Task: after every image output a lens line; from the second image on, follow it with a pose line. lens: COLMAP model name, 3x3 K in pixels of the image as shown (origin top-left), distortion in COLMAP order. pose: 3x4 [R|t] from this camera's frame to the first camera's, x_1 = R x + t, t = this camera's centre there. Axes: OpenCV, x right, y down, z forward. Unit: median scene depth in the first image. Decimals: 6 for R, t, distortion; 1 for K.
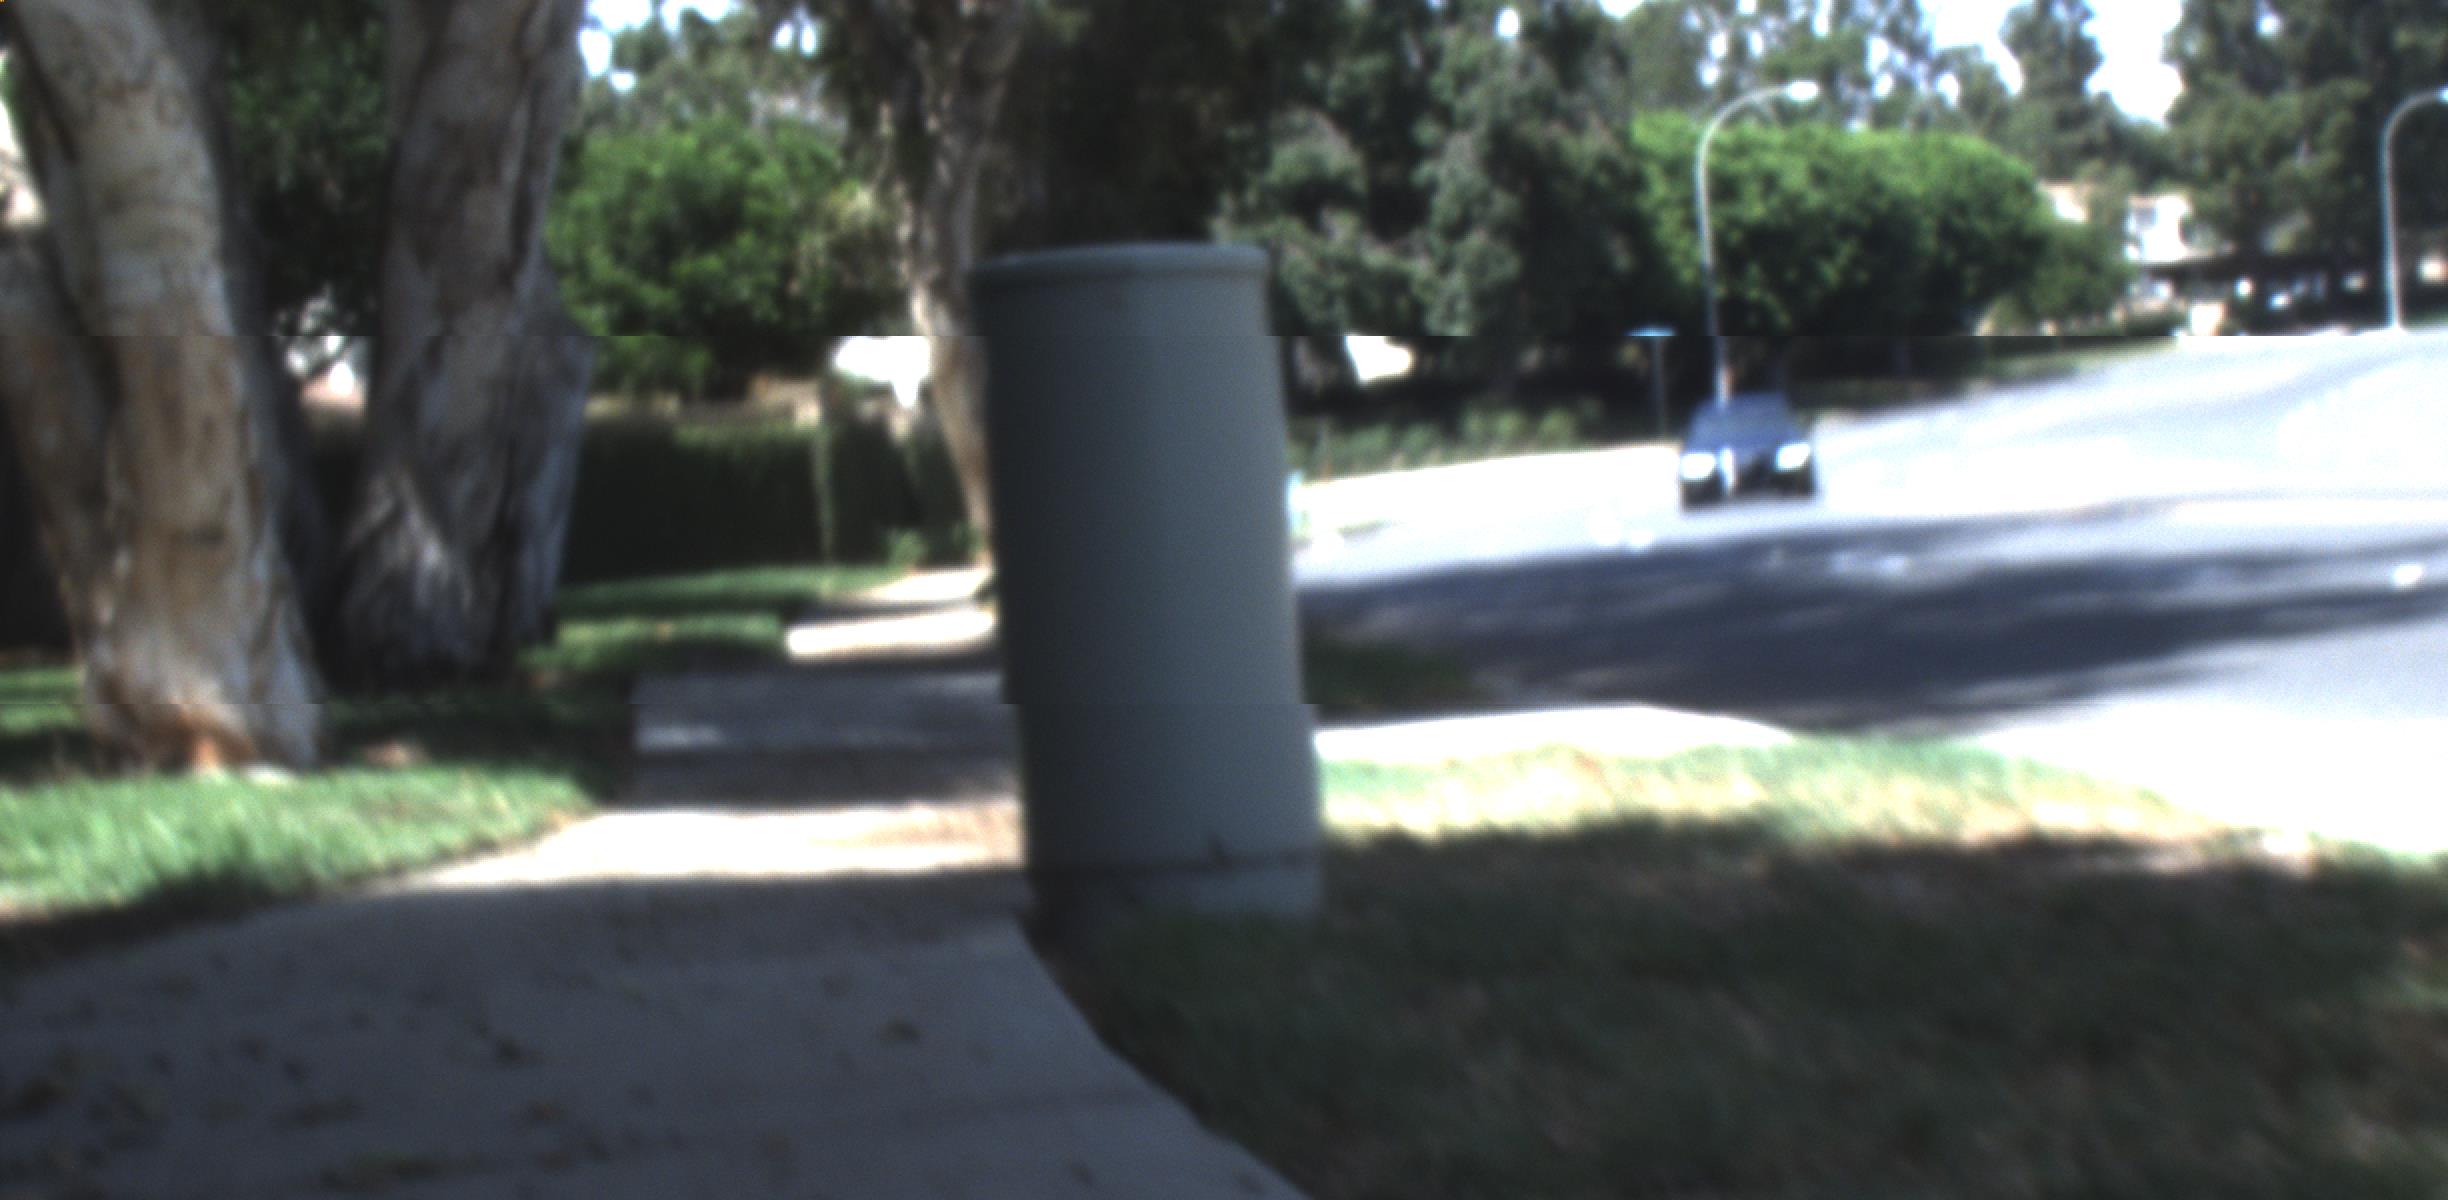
lens RADIAL K [[5512.4, 0, 1282.6], [0, 5512.4, 601.4], [0, 0, 1]] dist [-0.033554, 0.320407]
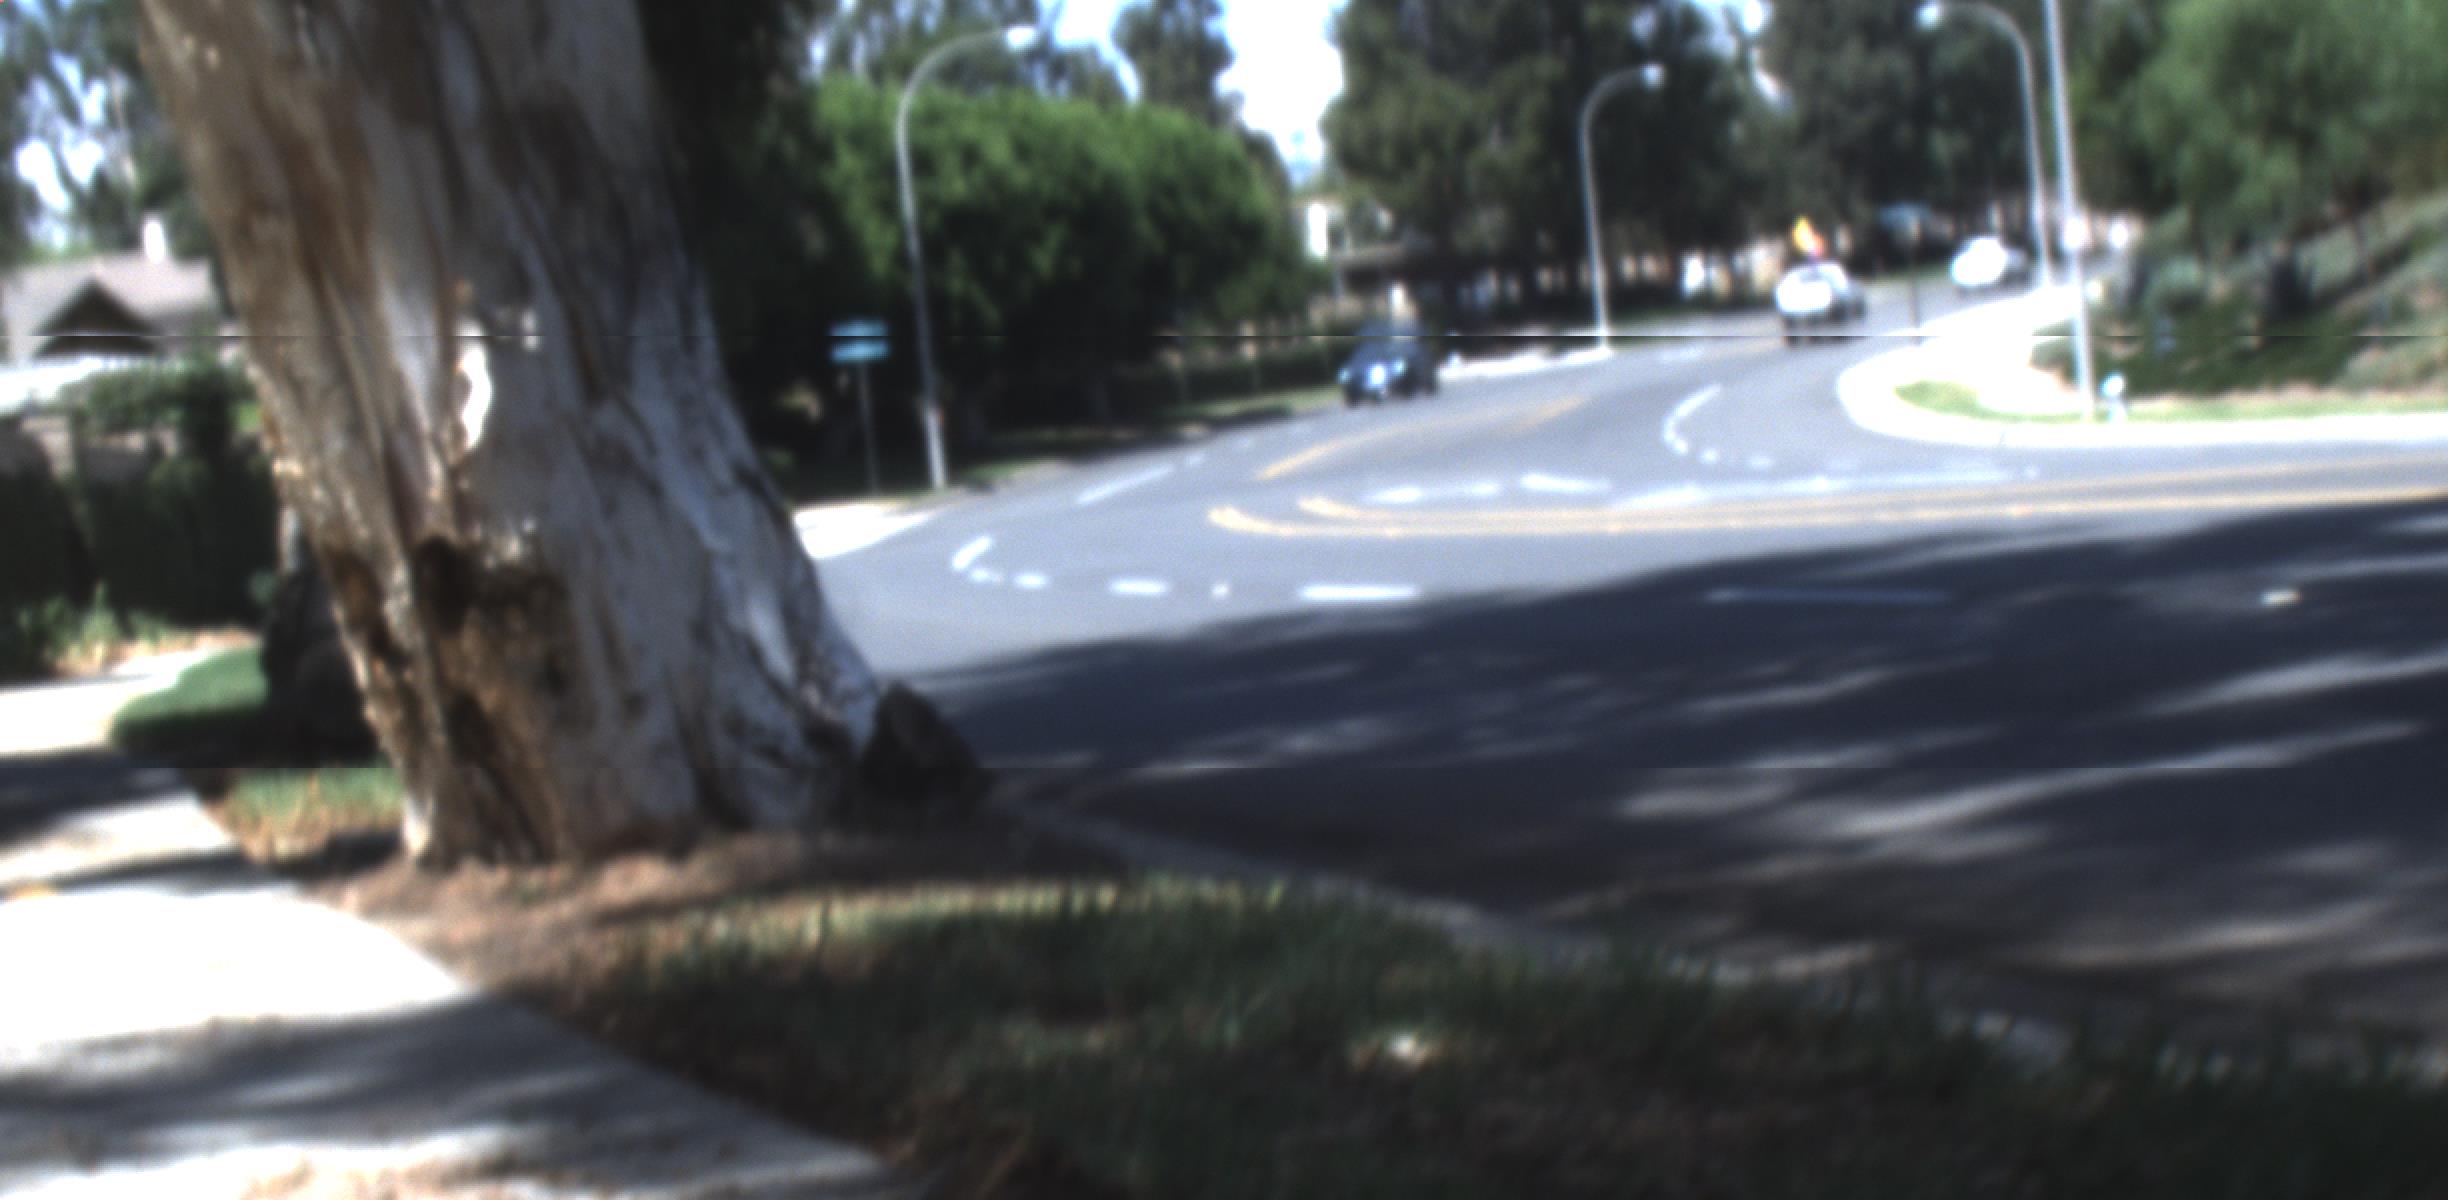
lens RADIAL K [[5512.4, 0, 1282.6], [0, 5512.4, 601.4], [0, 0, 1]] dist [-0.033554, 0.320407]
pose [[0.984738, -0.029475, 0.171531, -0.012456], [0.030930, 0.999505, -0.005819, -0.001548], [-0.171274, 0.011036, 0.985162, 0.177664]]
